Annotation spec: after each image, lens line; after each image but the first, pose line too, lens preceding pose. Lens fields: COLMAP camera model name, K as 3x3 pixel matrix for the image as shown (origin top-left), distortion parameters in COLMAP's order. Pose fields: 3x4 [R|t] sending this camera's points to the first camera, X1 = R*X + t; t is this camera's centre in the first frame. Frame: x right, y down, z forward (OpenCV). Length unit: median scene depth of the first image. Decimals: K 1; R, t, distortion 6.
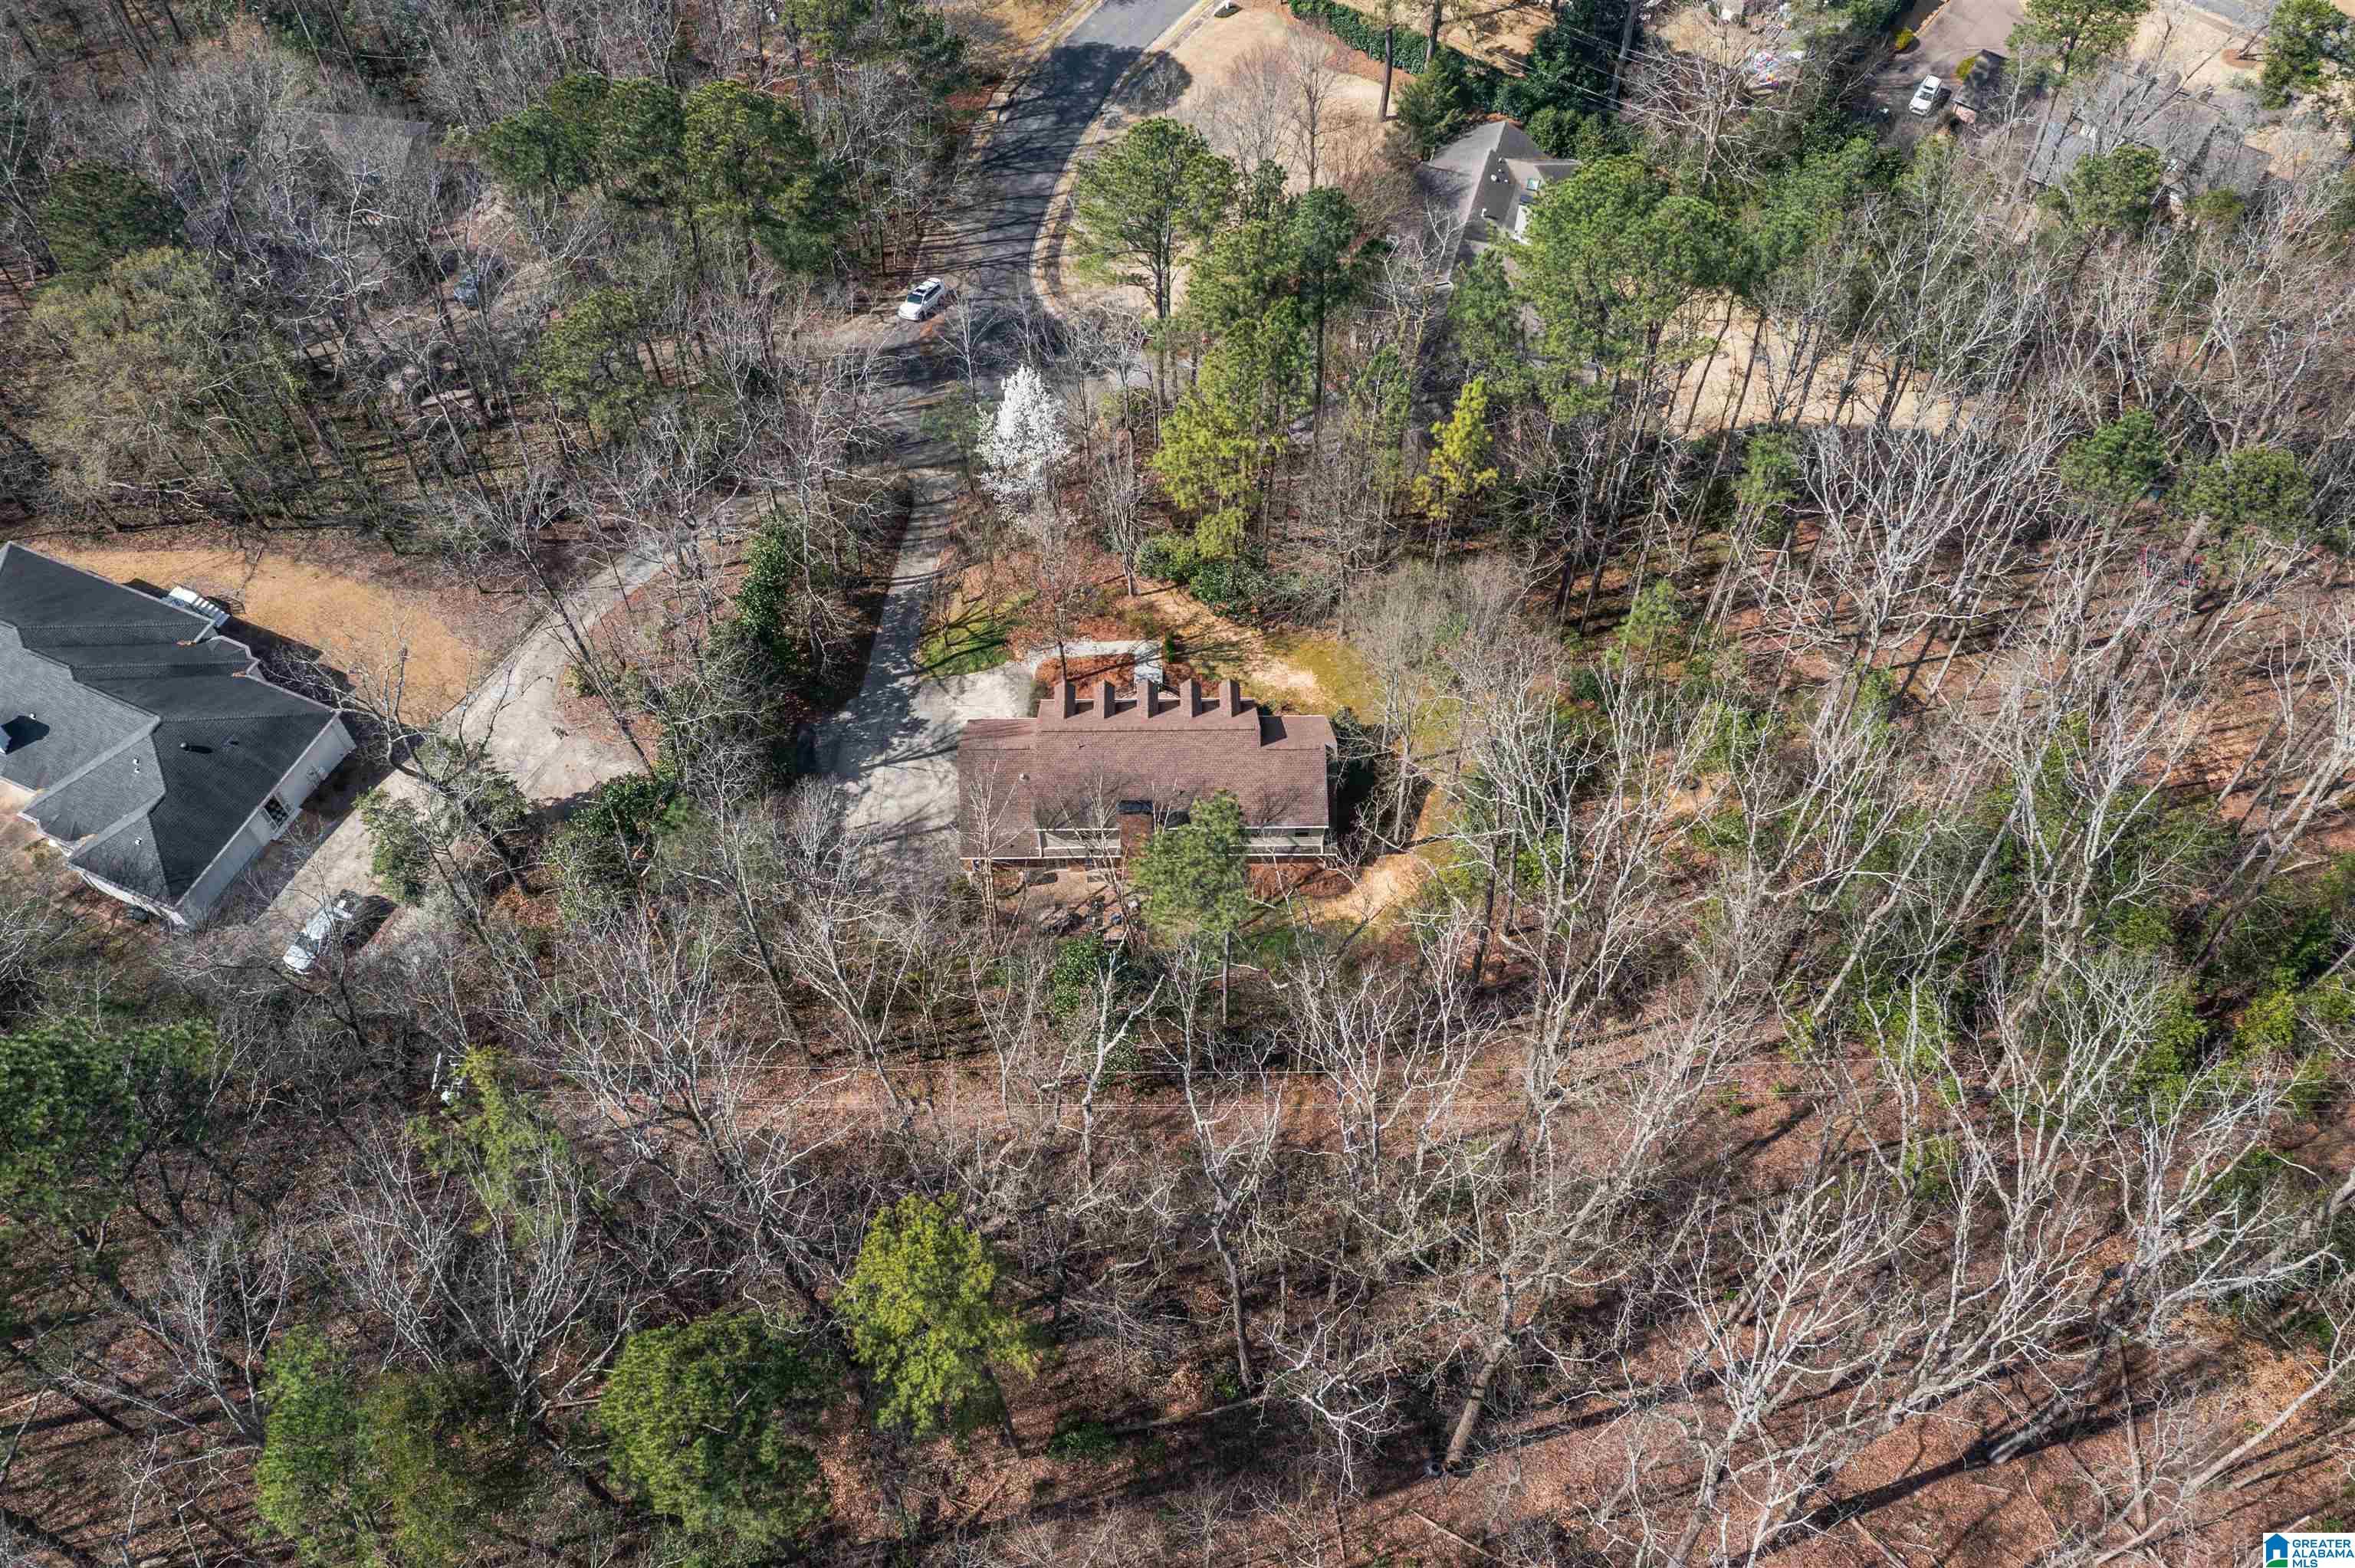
lens RADIAL K [[1765.8, 0, 1175.6], [0, 1765.8, 788.1], [0, 0, 1]] dist [0.002226, -0.012648]
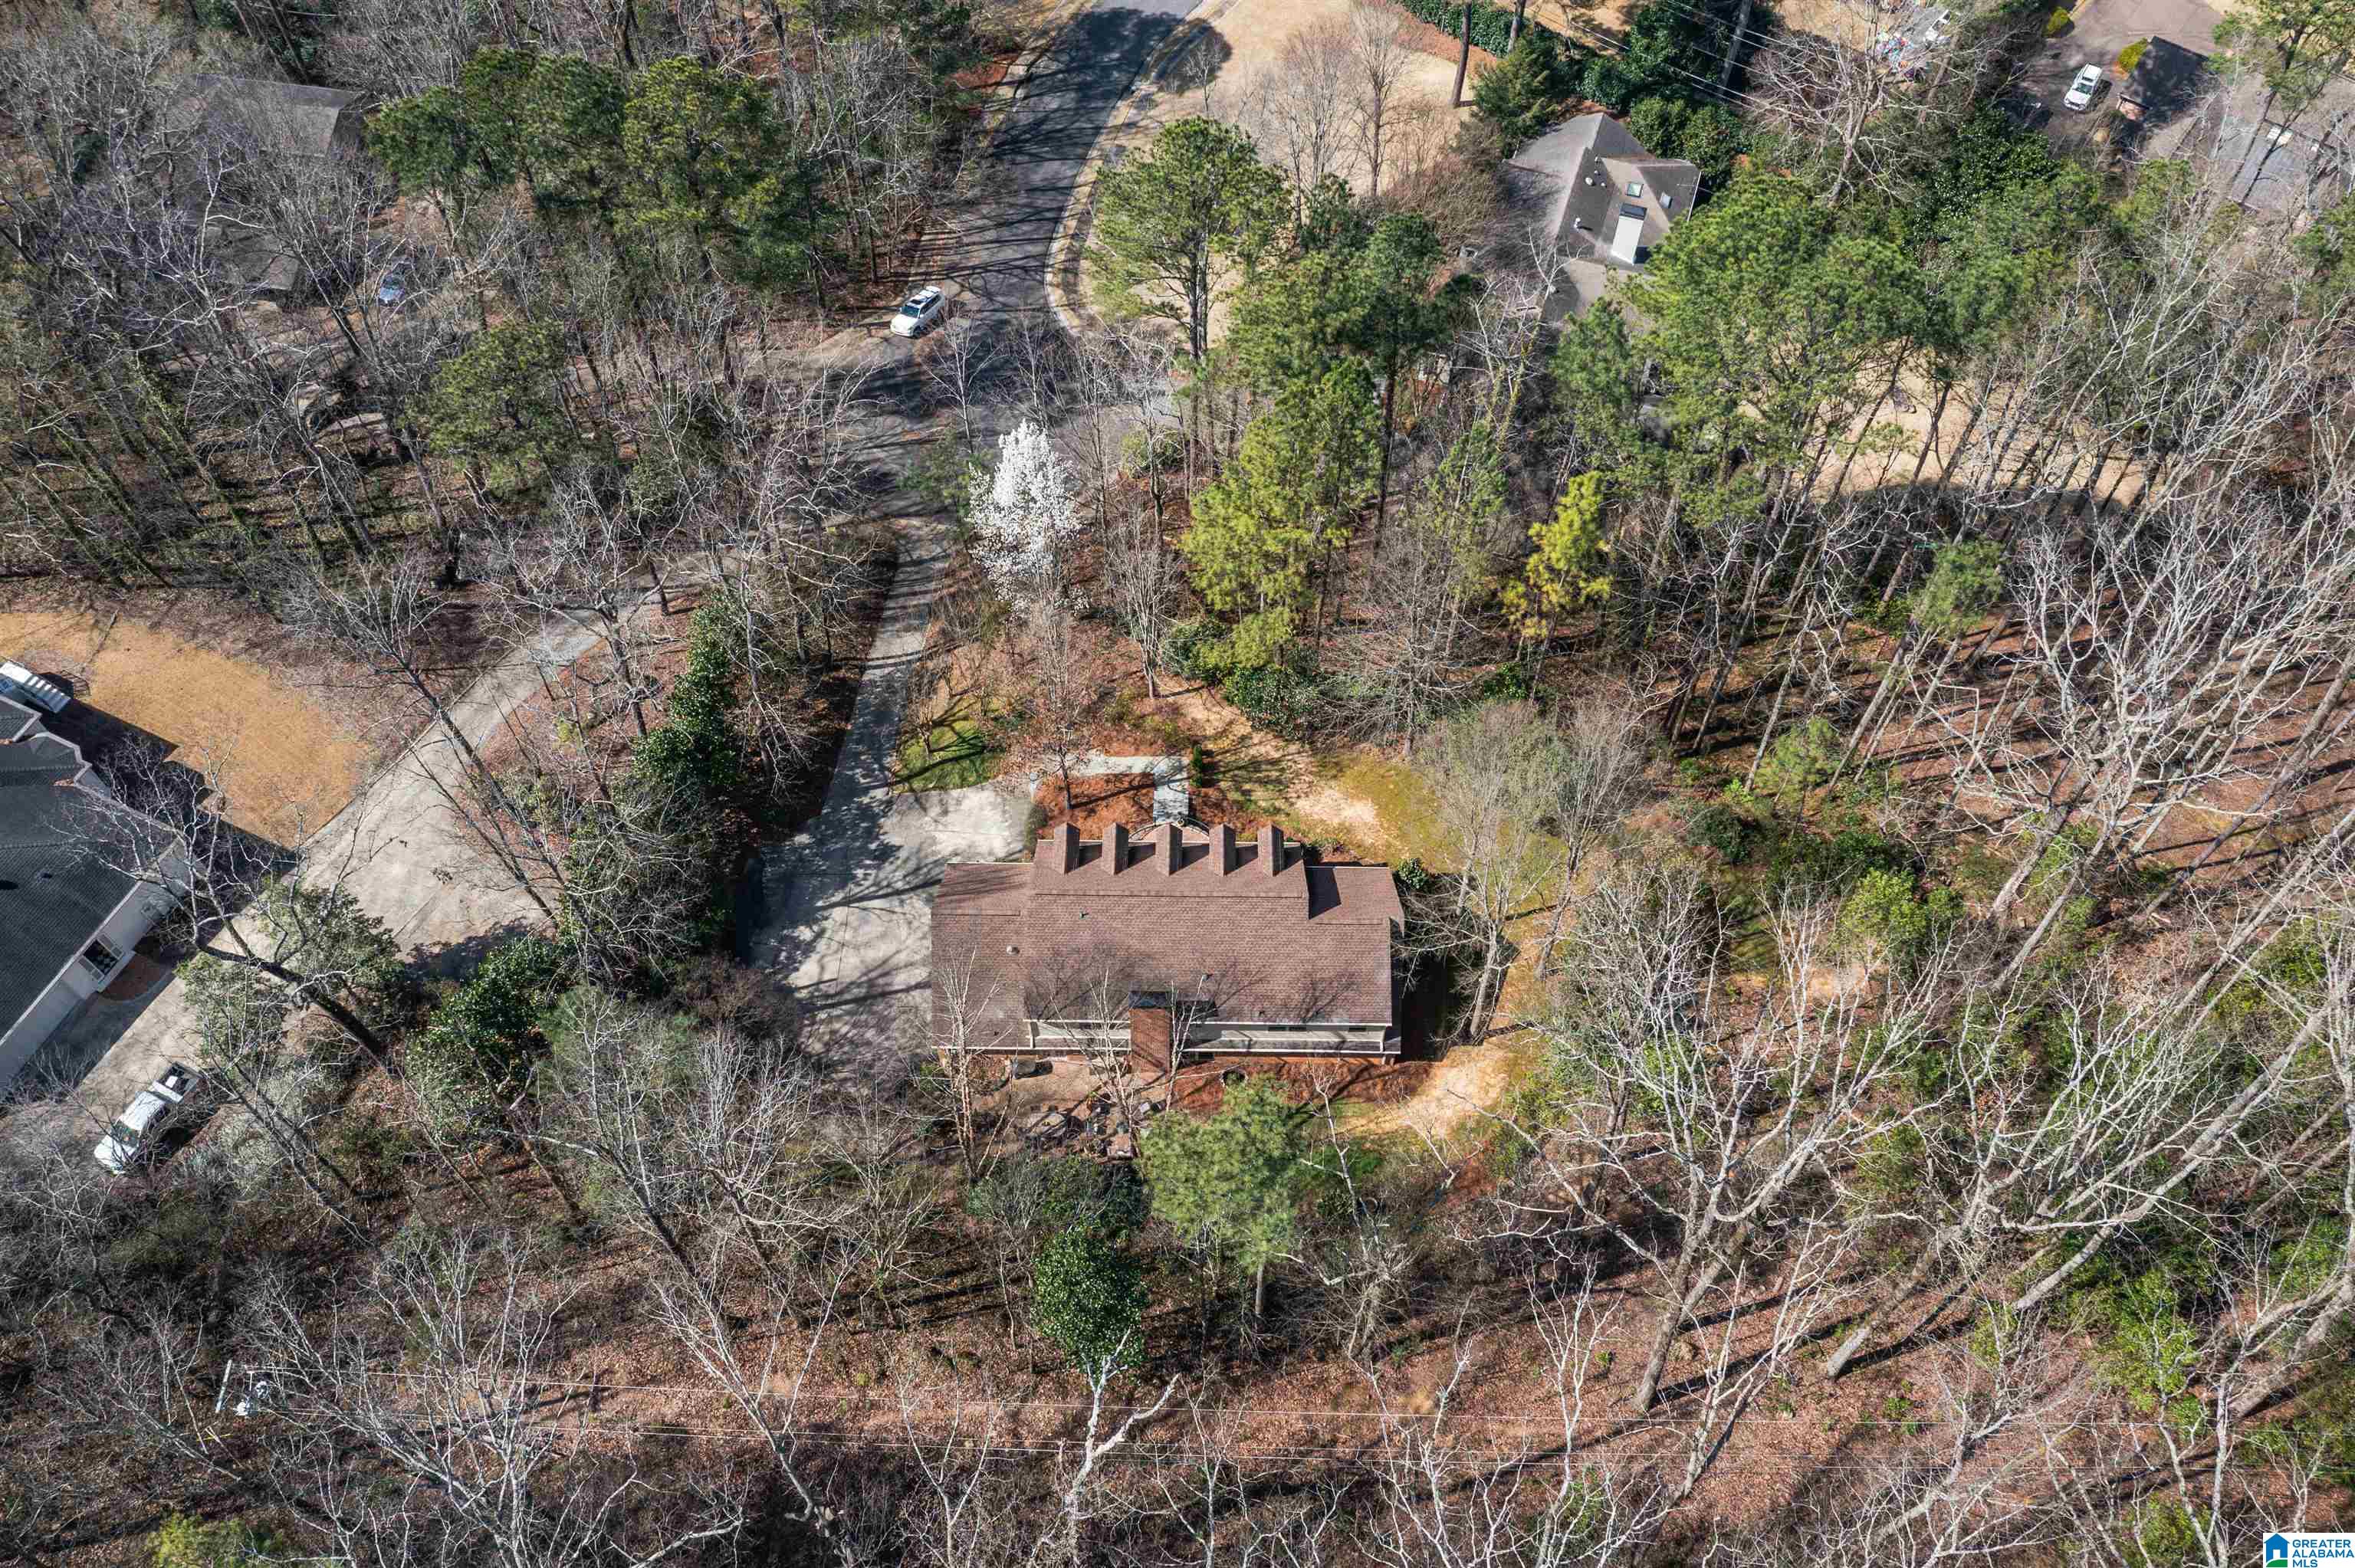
lens RADIAL K [[1765.8, 0, 1173.4], [0, 1765.8, 776.5], [0, 0, 1]] dist [0.002226, -0.012648]
pose [[0.999661, 0.022400, -0.013255, -0.003108], [-0.022118, 0.999534, 0.021043, -0.090204], [0.013720, -0.020742, 0.999691, 0.174655]]
